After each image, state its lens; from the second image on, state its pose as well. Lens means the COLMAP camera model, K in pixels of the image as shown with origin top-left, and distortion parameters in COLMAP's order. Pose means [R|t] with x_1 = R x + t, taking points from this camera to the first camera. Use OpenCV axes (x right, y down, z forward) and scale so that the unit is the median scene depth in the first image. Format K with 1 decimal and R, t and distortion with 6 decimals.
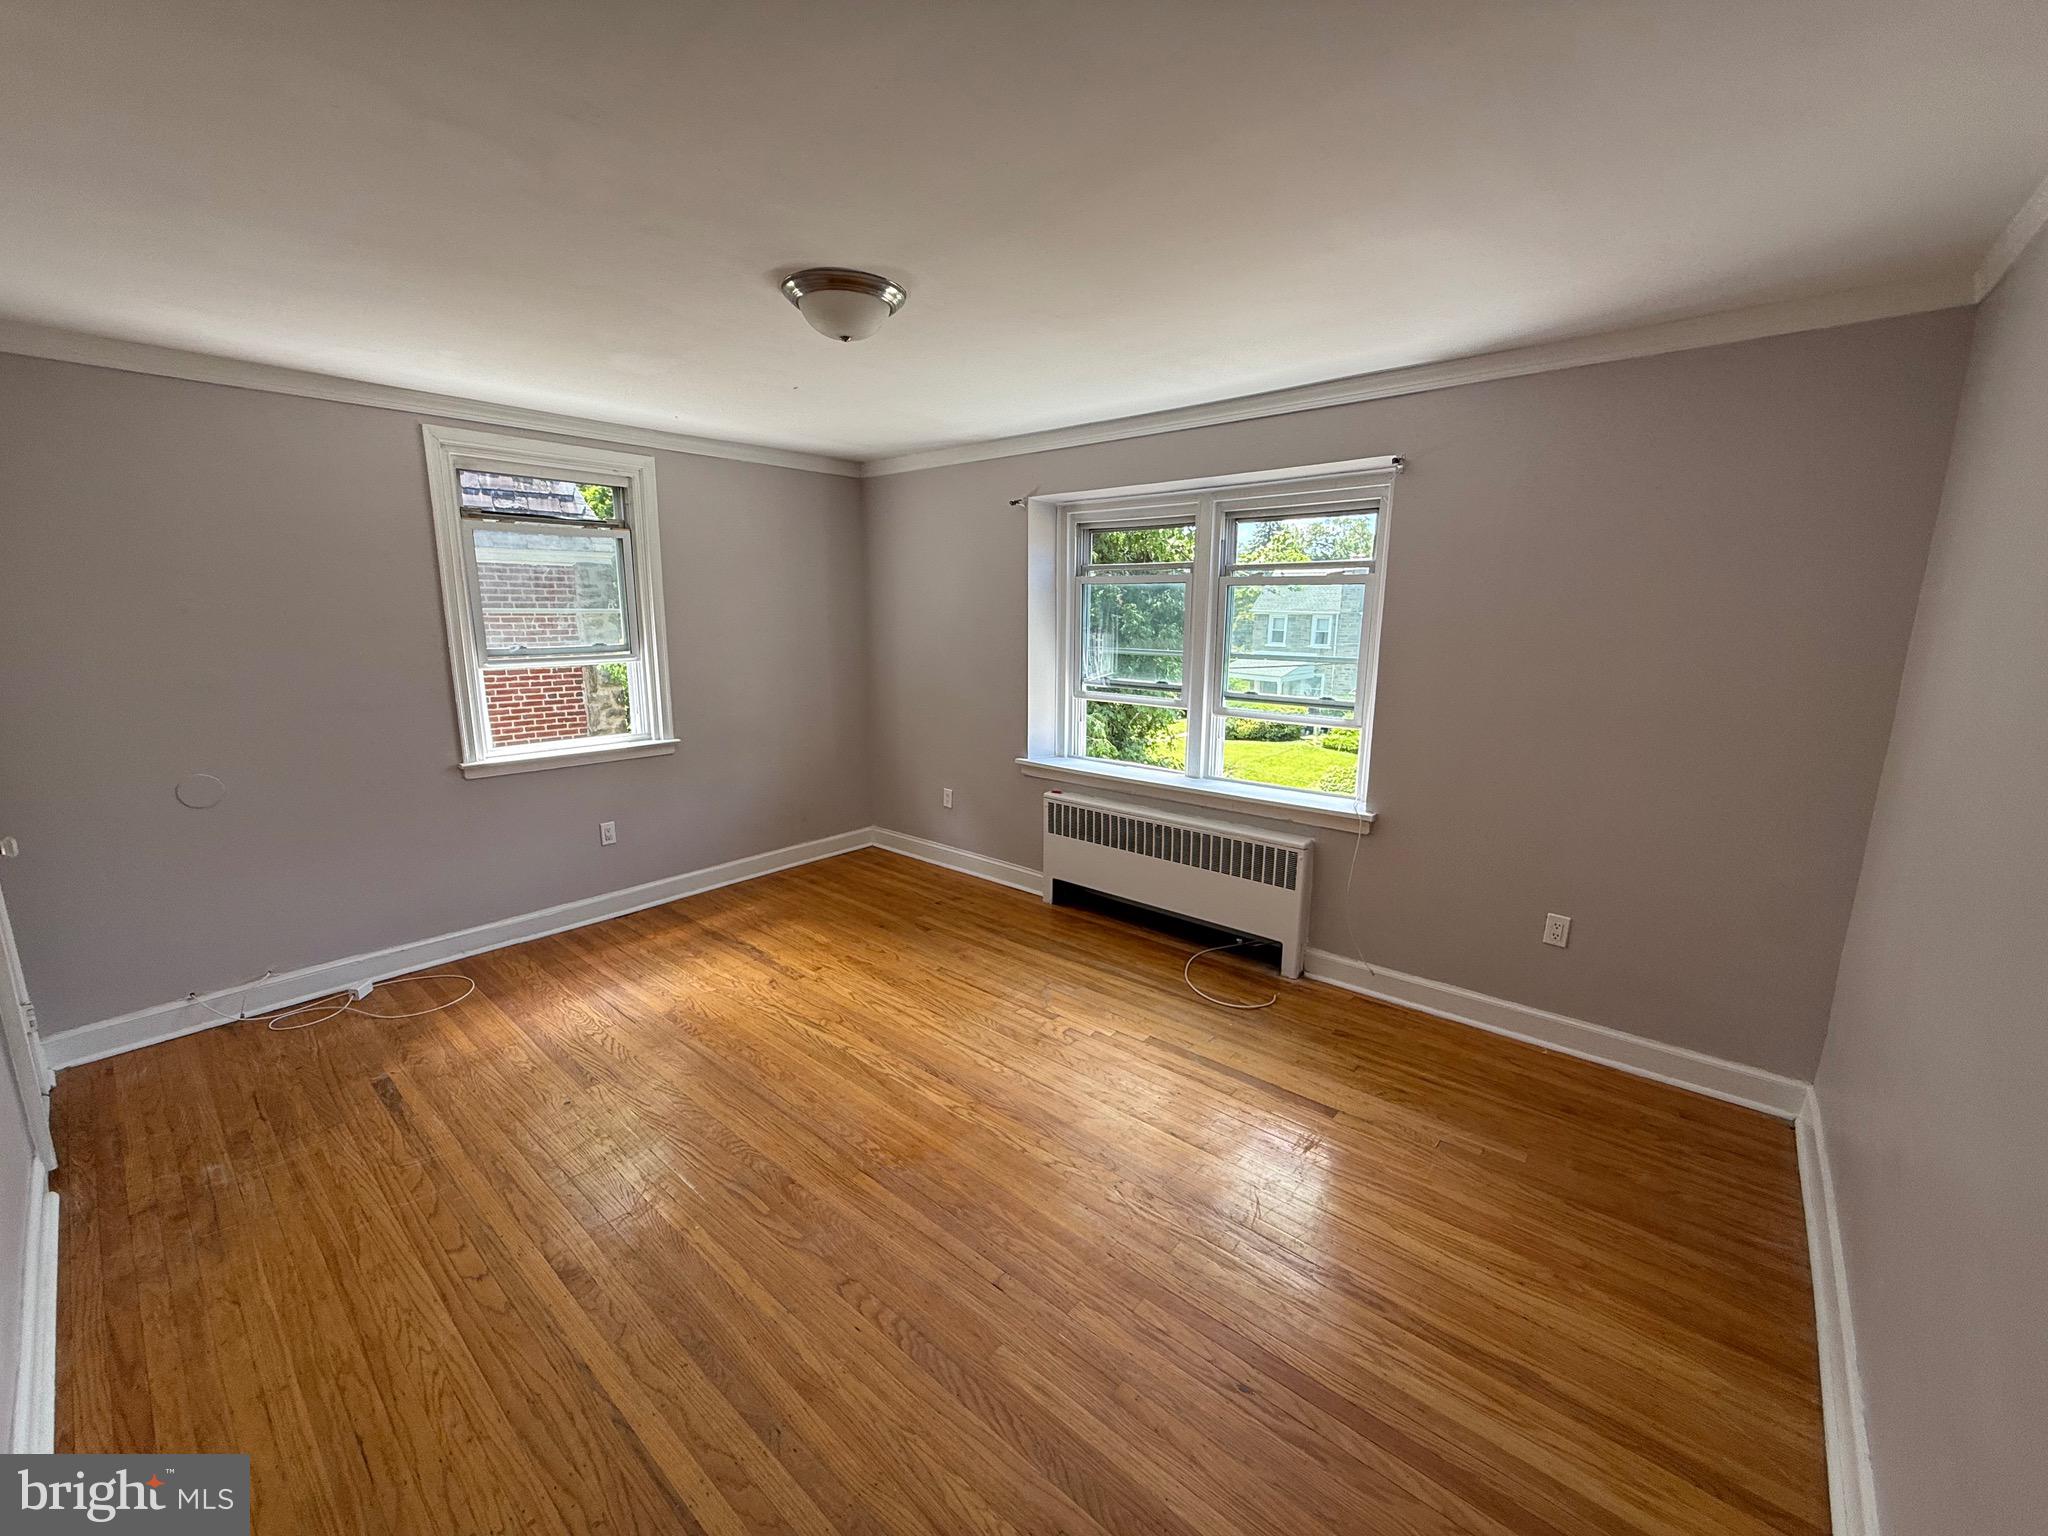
lens RADIAL K [[814.0, 0, 1016.2], [0, 814.0, 765.8], [0, 0, 1]] dist [0.000090, -0.000181]
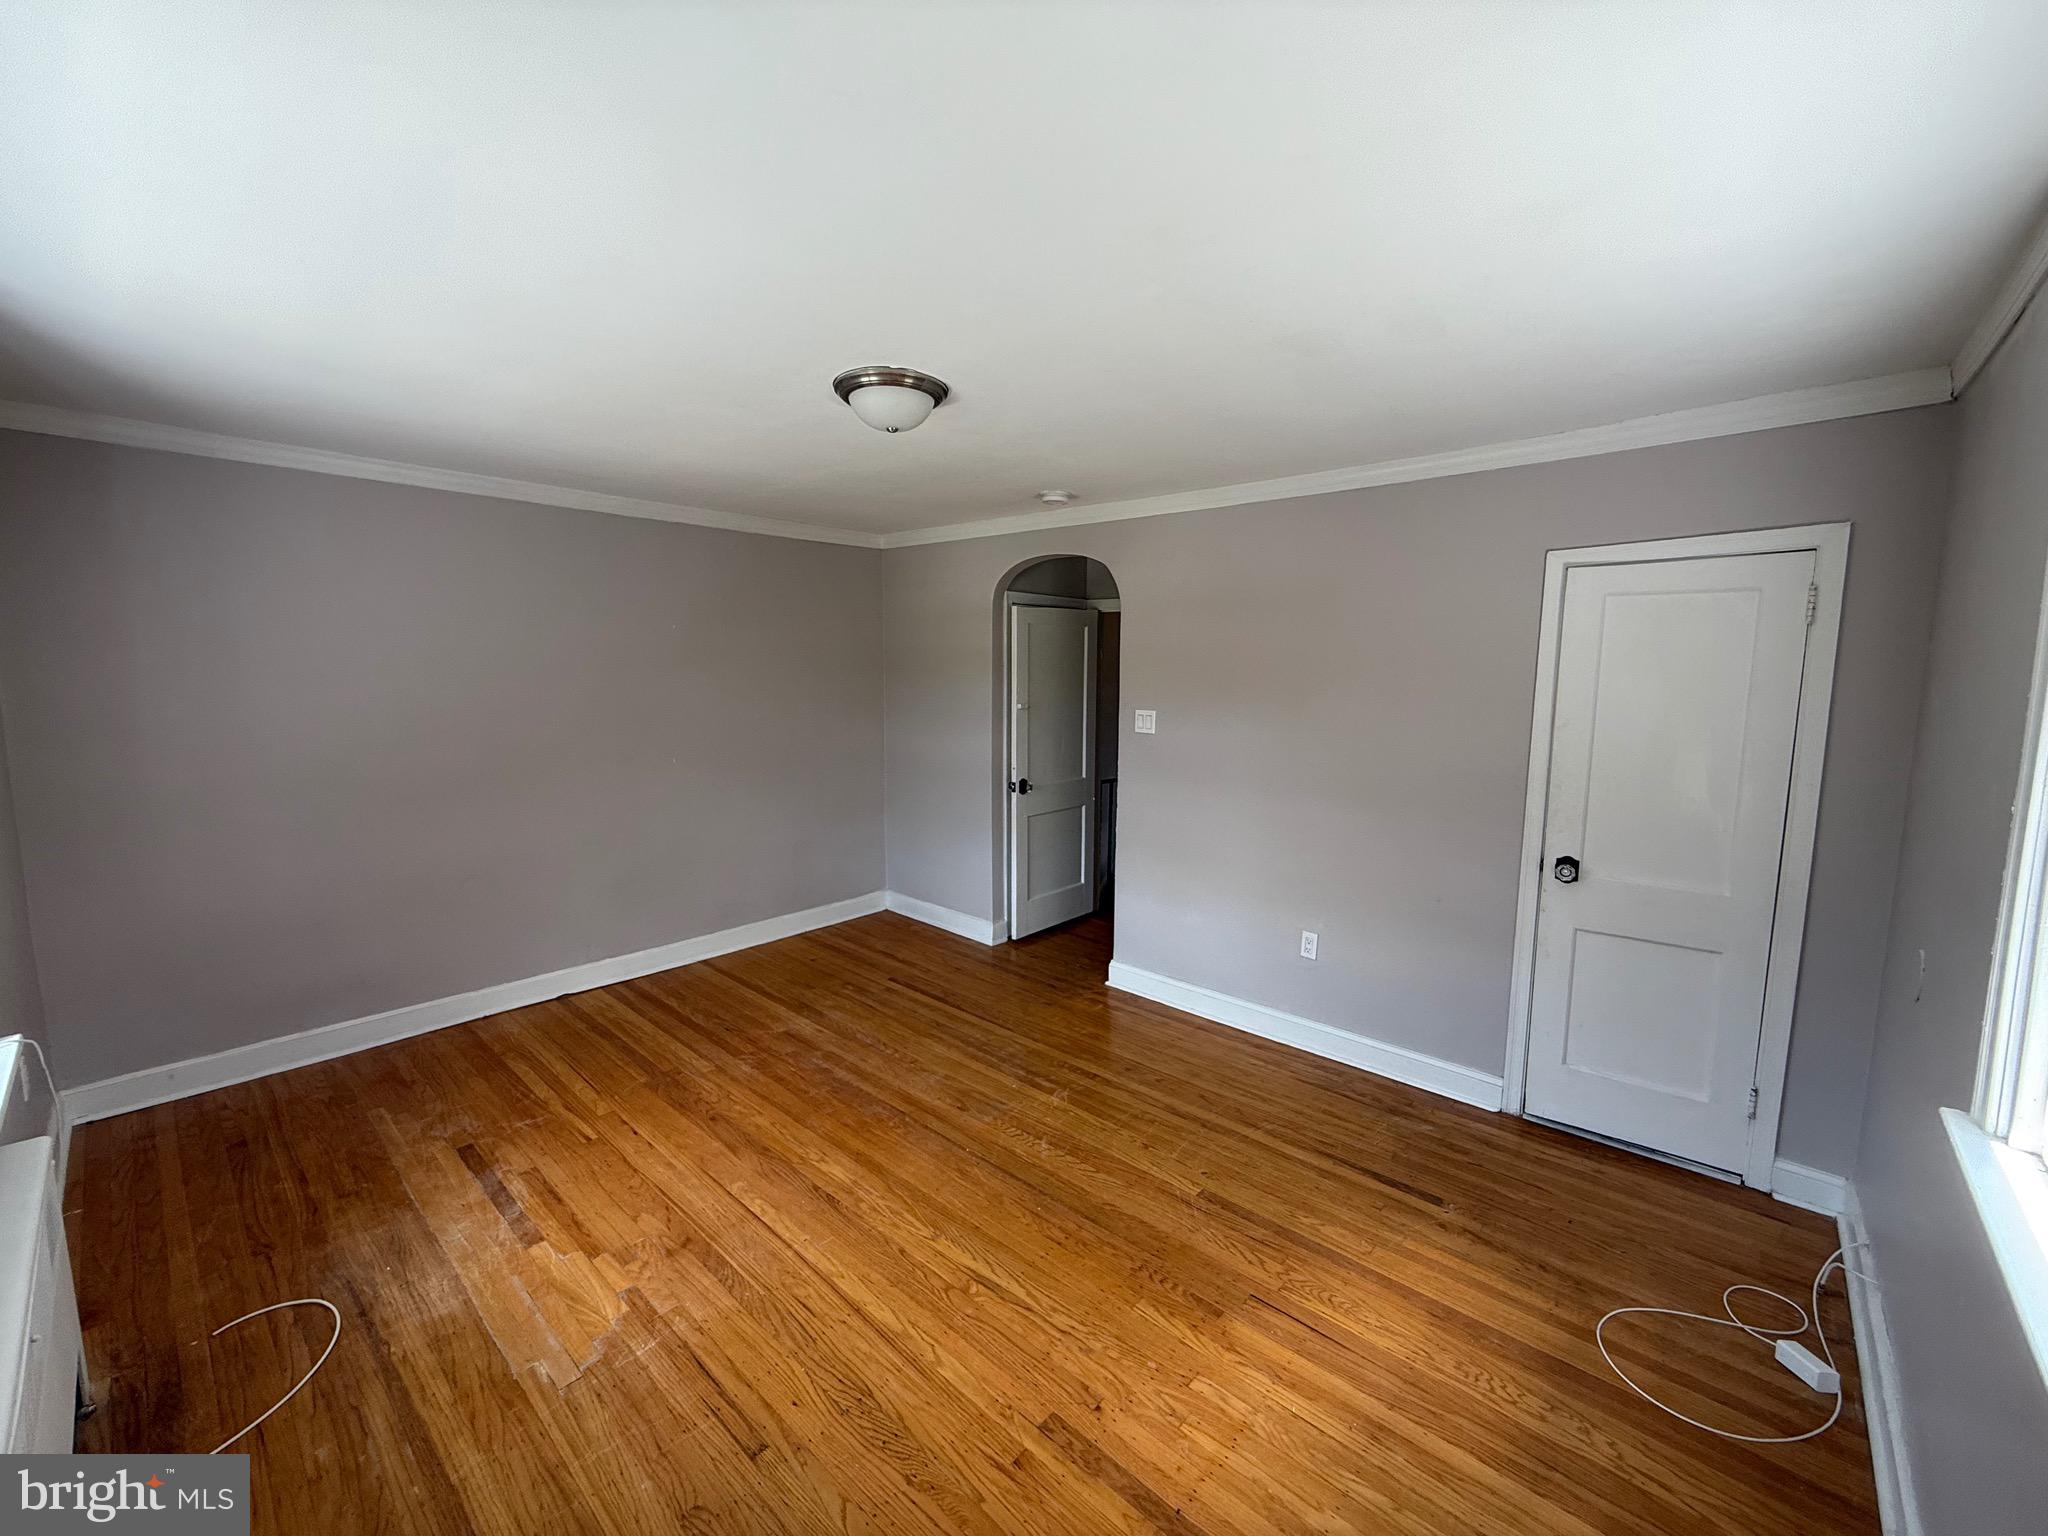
lens RADIAL K [[814.0, 0, 1016.2], [0, 814.0, 765.8], [0, 0, 1]] dist [0.000090, -0.000181]
pose [[-0.999728, -0.012596, 0.019613, -0.303940], [-0.005945, 0.951370, 0.307993, -0.335124], [-0.022538, 0.307792, -0.951187, 1.636473]]
